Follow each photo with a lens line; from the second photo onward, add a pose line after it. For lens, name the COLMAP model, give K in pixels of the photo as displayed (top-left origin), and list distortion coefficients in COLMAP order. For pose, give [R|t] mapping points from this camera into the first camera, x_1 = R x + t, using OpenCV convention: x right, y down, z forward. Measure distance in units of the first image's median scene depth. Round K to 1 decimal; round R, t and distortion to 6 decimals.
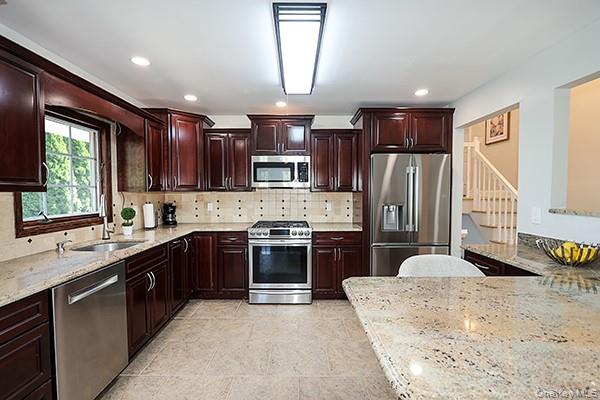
lens RADIAL K [[264.2, 0, 291.2], [0, 264.2, 203.8], [0, 0, 1]] dist [-0.001404, -0.000354]
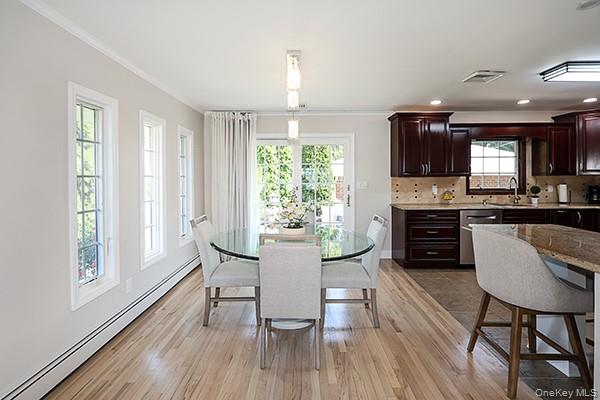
lens RADIAL K [[283.3, 0, 299.7], [0, 283.3, 178.1], [0, 0, 1]] dist [-0.014532, 0.003022]
pose [[-0.006814, 0.007693, -0.999947, 0.867877], [-0.033307, 0.999414, 0.007916, 0.001998], [0.999422, 0.033359, -0.006554, -0.296463]]
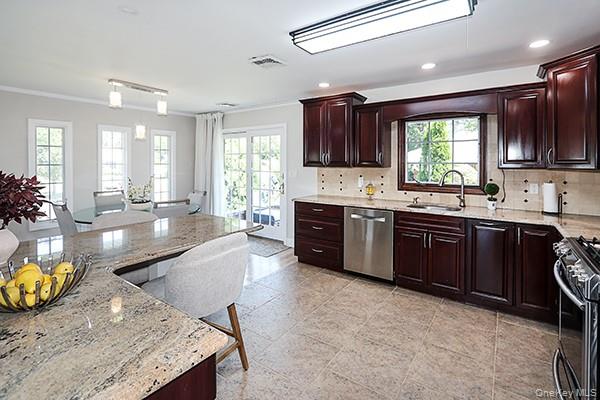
lens RADIAL K [[283.3, 0, 300.9], [0, 283.3, 162.6], [0, 0, 1]] dist [-0.014532, 0.003022]
pose [[-0.571919, 0.002848, -0.820305, 0.602488], [-0.032743, 0.999118, 0.026297, -0.058974], [0.819656, 0.041899, -0.571321, 0.859167]]
